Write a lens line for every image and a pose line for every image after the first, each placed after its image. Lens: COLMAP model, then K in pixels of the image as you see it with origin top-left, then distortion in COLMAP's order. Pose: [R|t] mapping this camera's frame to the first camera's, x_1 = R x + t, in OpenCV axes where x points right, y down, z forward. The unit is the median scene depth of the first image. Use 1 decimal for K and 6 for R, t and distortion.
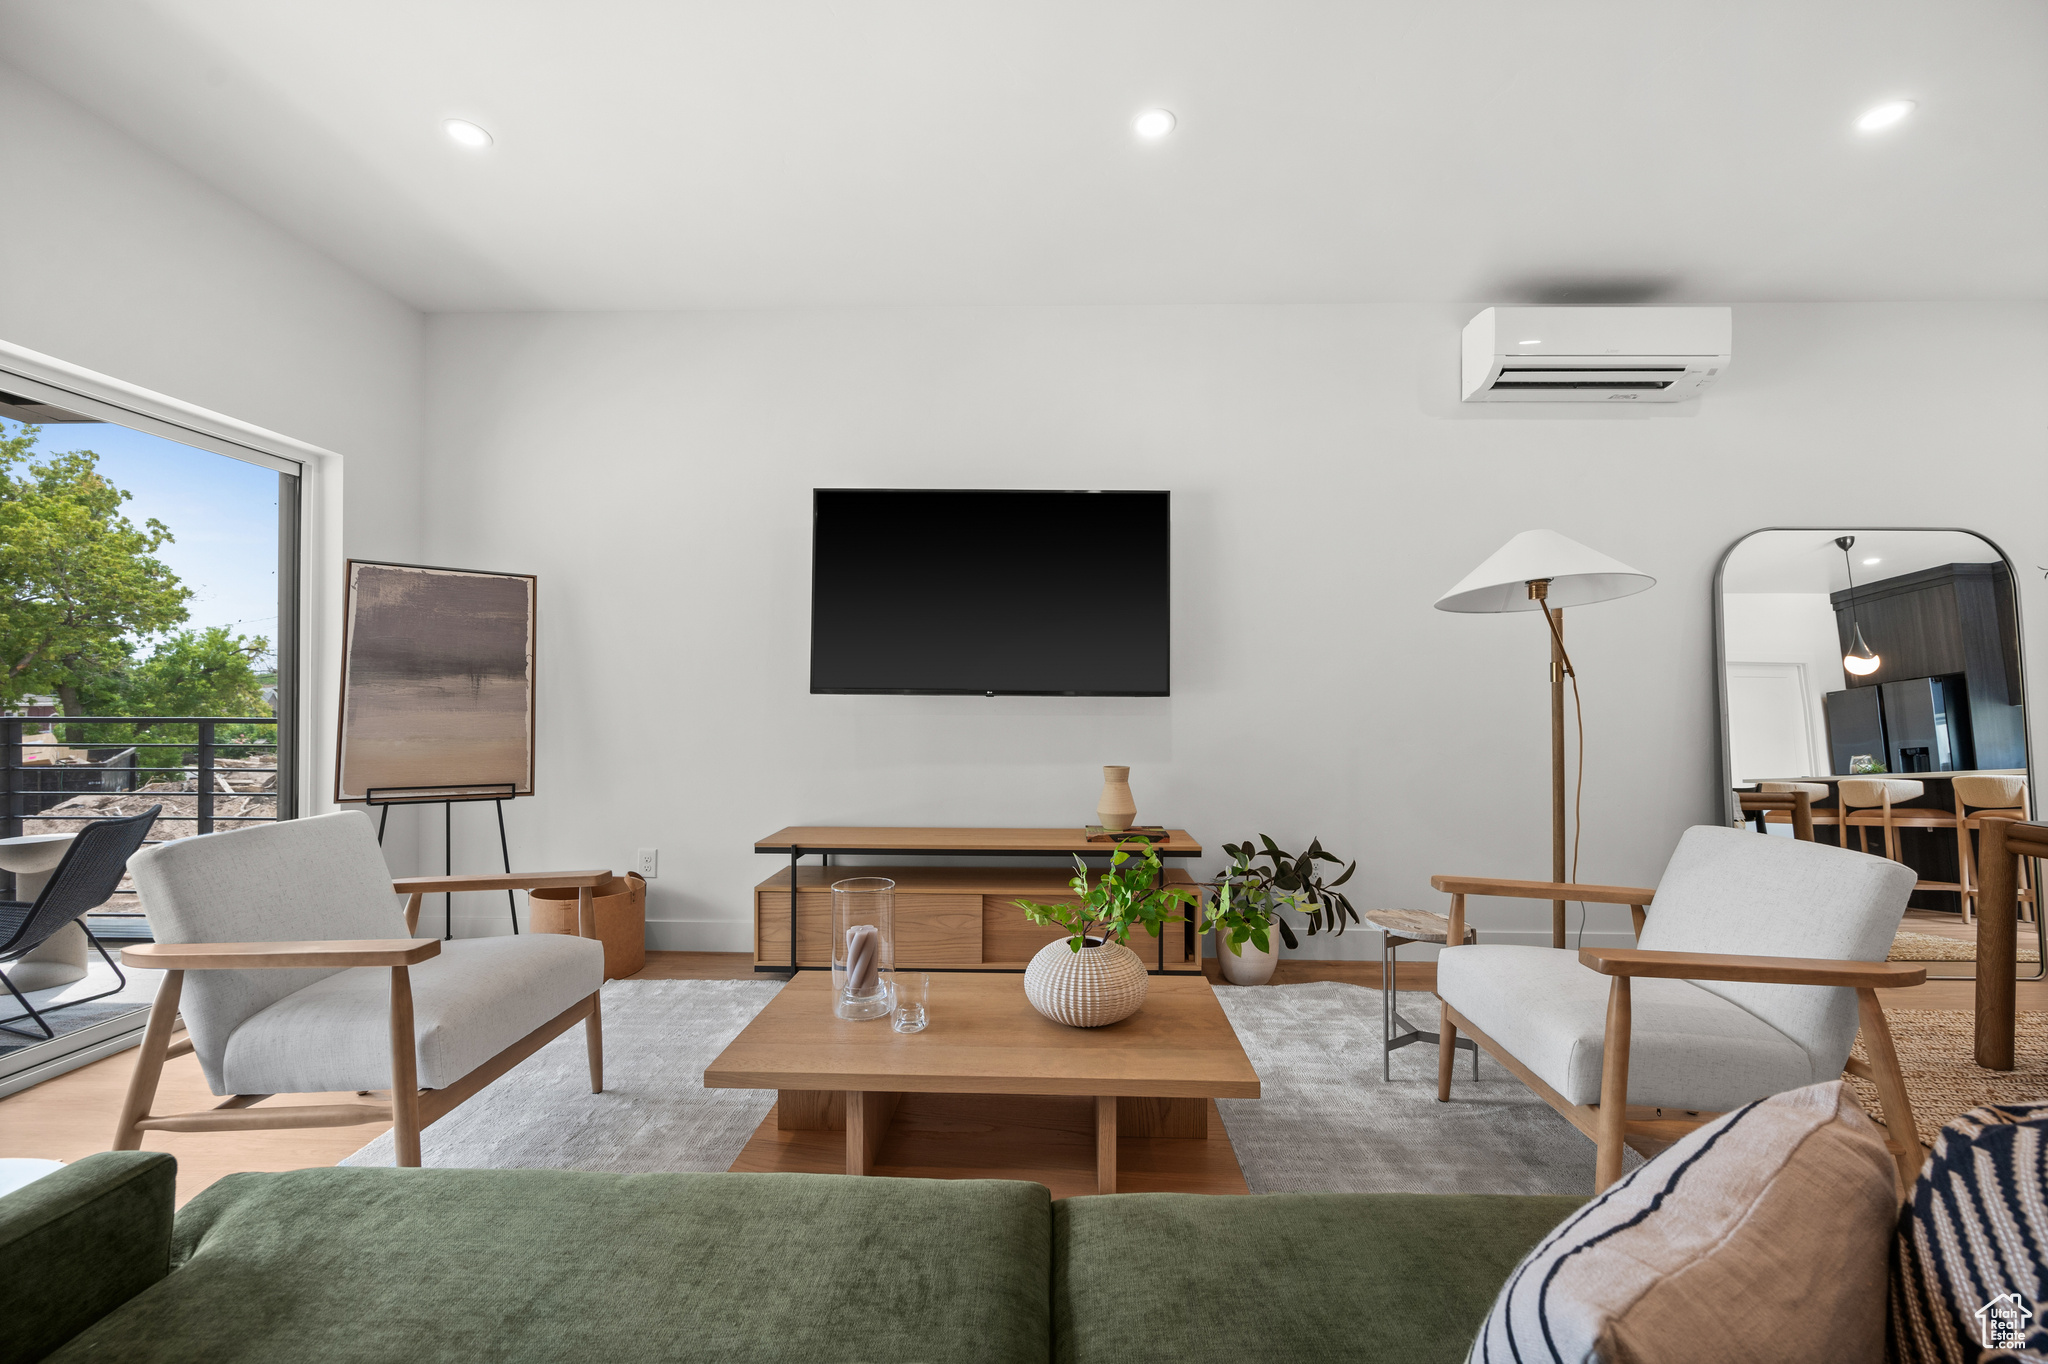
lens RADIAL K [[831.4, 0, 1028.5], [0, 831.4, 692.7], [0, 0, 1]] dist [-0.001226, -0.000144]
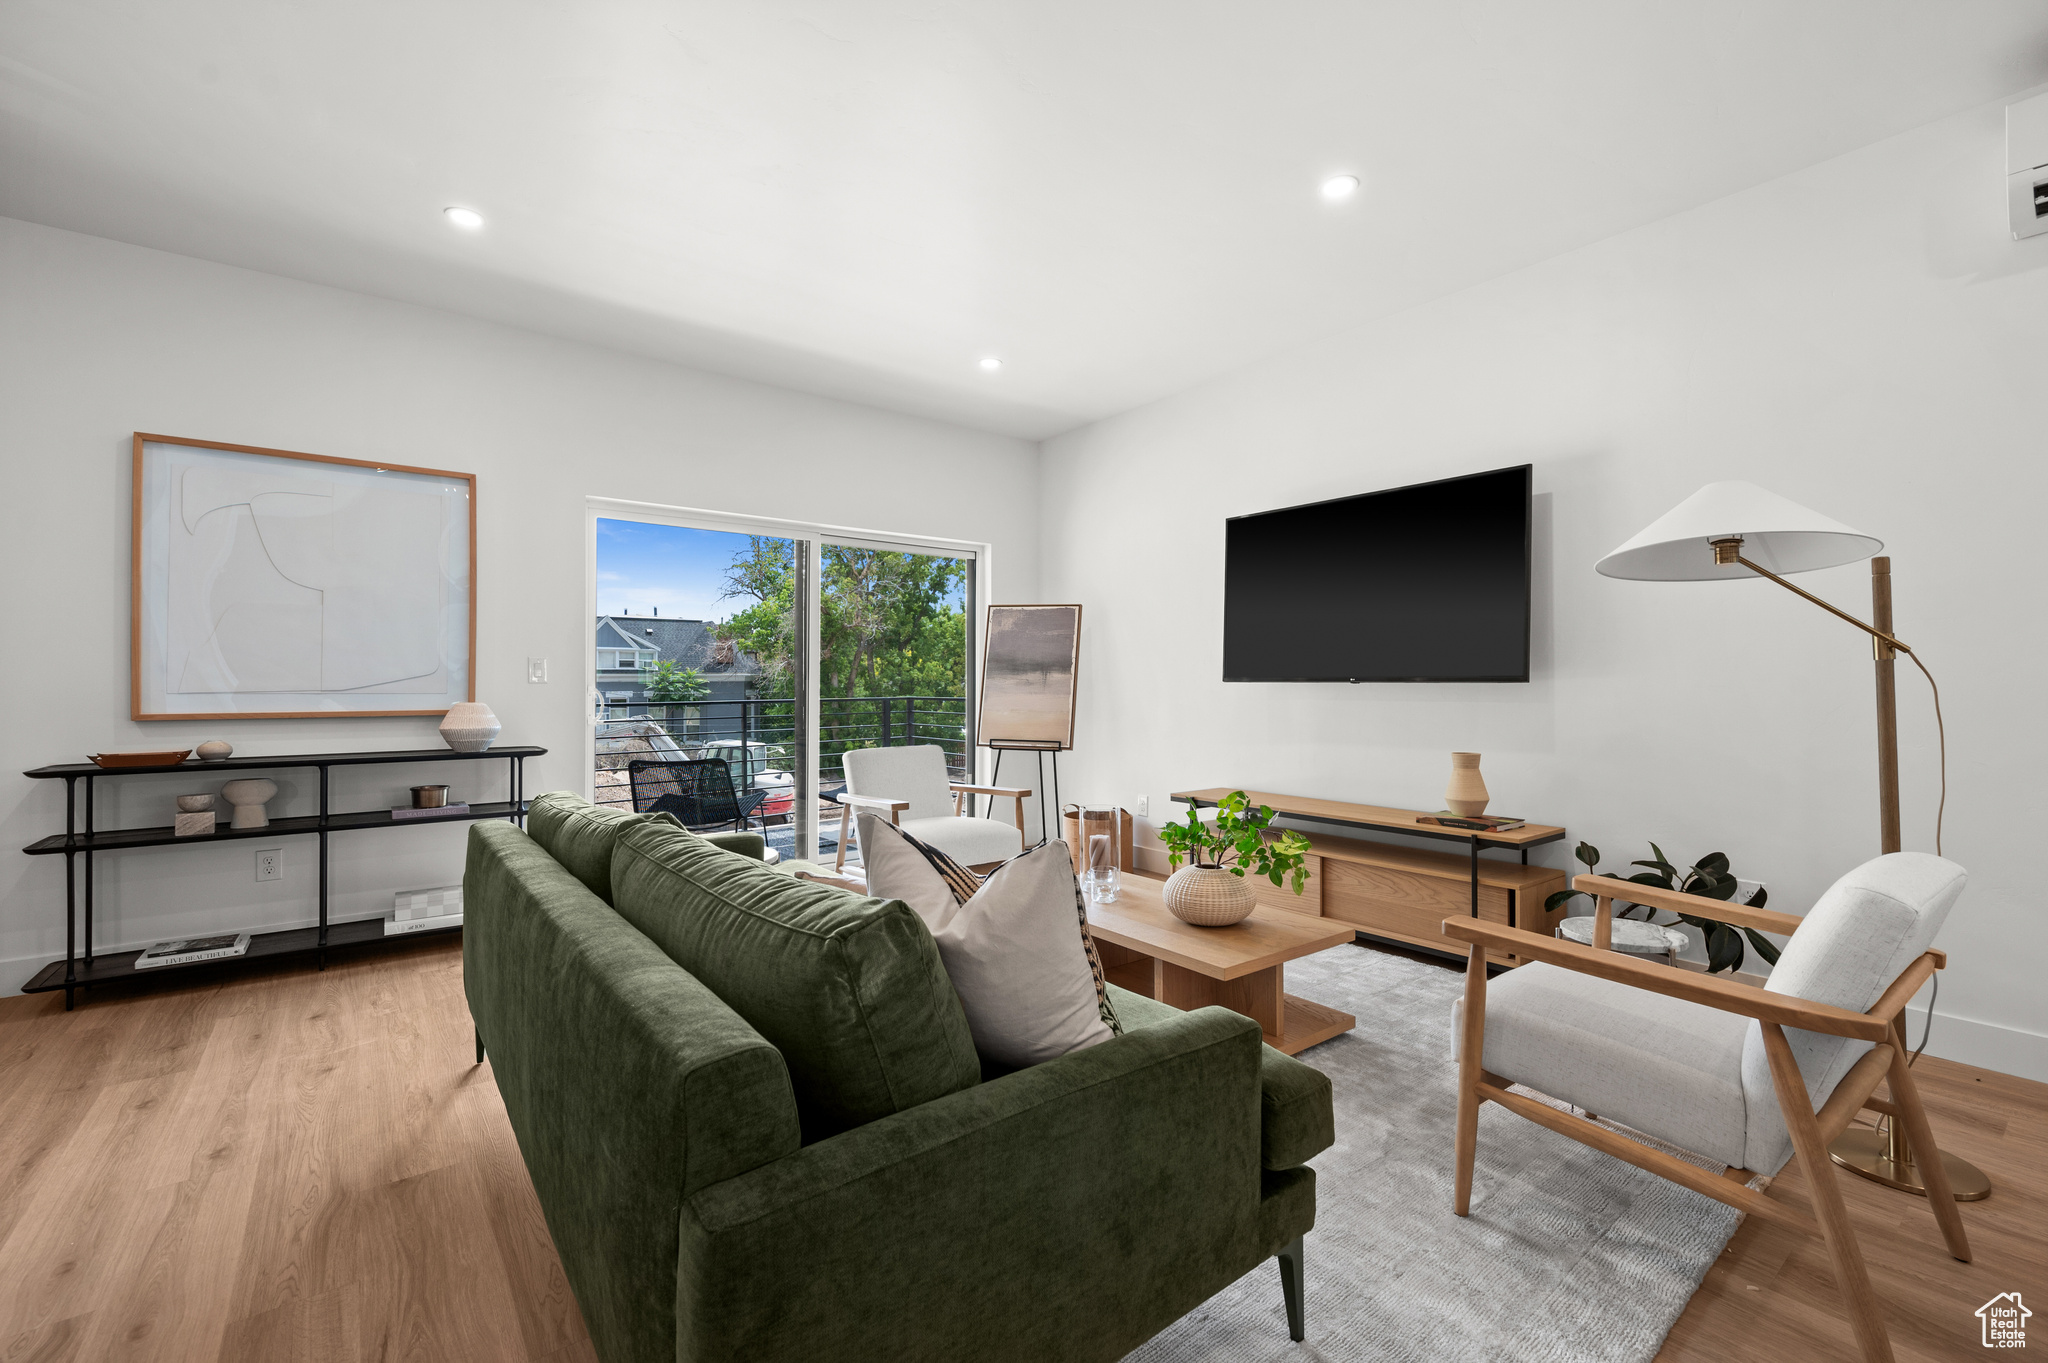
lens RADIAL K [[850.4, 0, 1025.2], [0, 850.4, 687.6], [0, 0, 1]] dist [-0.001866, -0.000211]
pose [[0.634261, -0.001956, -0.773116, 0.556240], [0.004852, 0.999987, 0.001450, 0.006691], [0.773104, -0.004671, 0.634262, -0.051506]]
